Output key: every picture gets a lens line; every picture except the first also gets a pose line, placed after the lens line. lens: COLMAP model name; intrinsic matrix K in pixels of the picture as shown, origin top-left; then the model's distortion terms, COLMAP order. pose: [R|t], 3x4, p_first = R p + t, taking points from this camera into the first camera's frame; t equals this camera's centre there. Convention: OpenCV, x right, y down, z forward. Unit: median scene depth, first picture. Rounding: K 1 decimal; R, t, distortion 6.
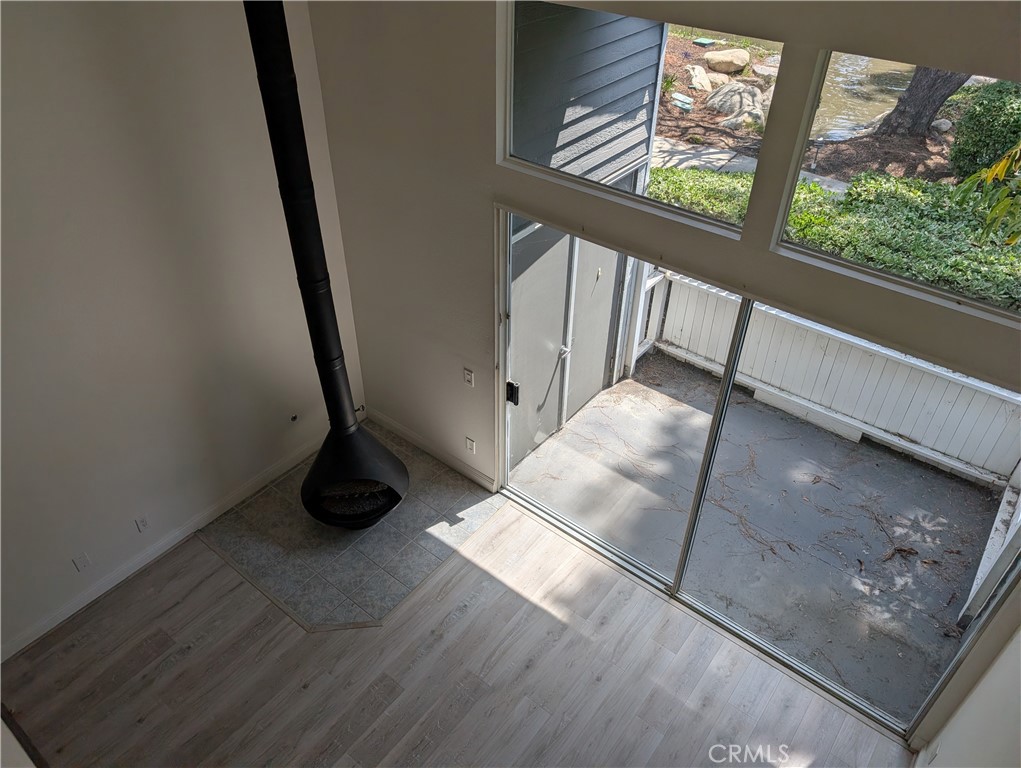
lens RADIAL K [[728.8, 0, 503.0], [0, 728.8, 376.3], [0, 0, 1]] dist [0.032751, -0.039446]
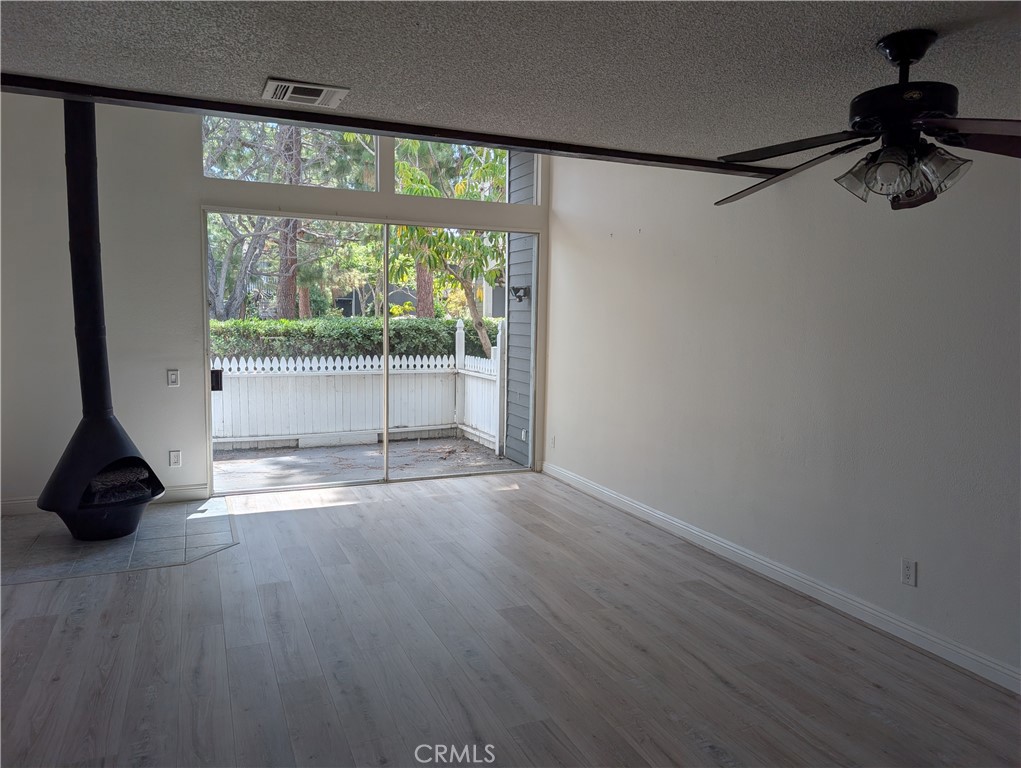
lens RADIAL K [[740.0, 0, 527.5], [0, 740.0, 384.6], [0, 0, 1]] dist [0.037922, -0.042612]
pose [[0.449023, -0.080610, 0.889877, -0.771557], [0.536686, 0.820589, -0.196474, 0.495169], [-0.714385, 0.565806, 0.411725, 0.111492]]
